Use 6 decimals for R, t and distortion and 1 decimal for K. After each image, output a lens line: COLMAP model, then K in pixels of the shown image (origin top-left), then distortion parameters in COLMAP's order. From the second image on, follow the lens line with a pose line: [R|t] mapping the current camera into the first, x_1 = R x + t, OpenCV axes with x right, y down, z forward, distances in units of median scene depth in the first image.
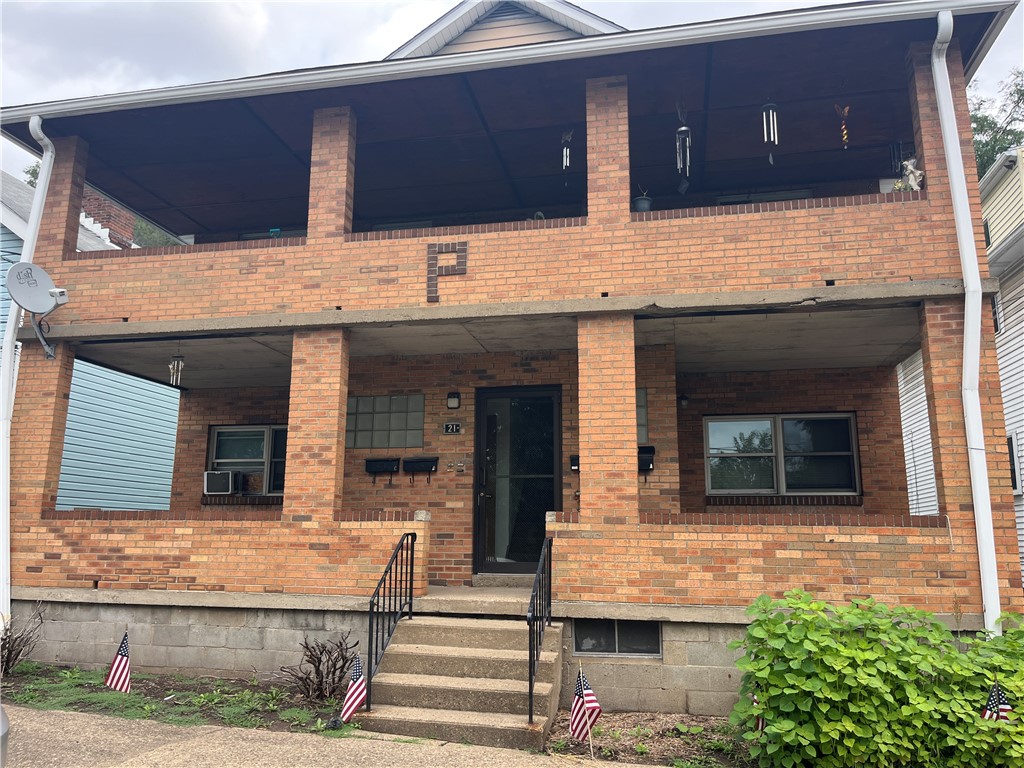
lens RADIAL K [[774.7, 0, 506.3], [0, 774.7, 390.7], [0, 0, 1]] dist [0.053965, -0.076735]
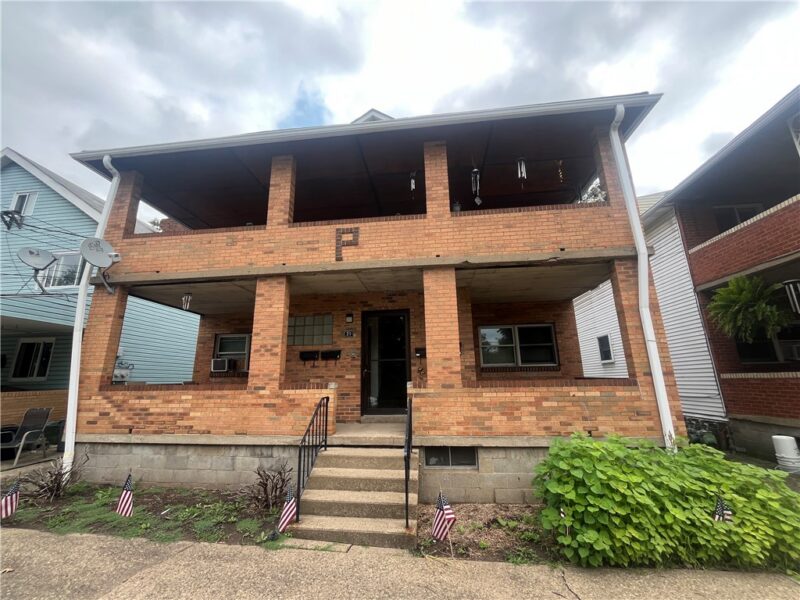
lens RADIAL K [[323.6, 0, 396.0], [0, 323.6, 302.0], [0, 0, 1]] dist [-0.001793, 0.000181]
pose [[0.995321, -0.001734, 0.096608, -0.038959], [0.007019, 0.998495, -0.054395, 0.019297], [-0.096368, 0.054818, 0.993835, 0.278475]]
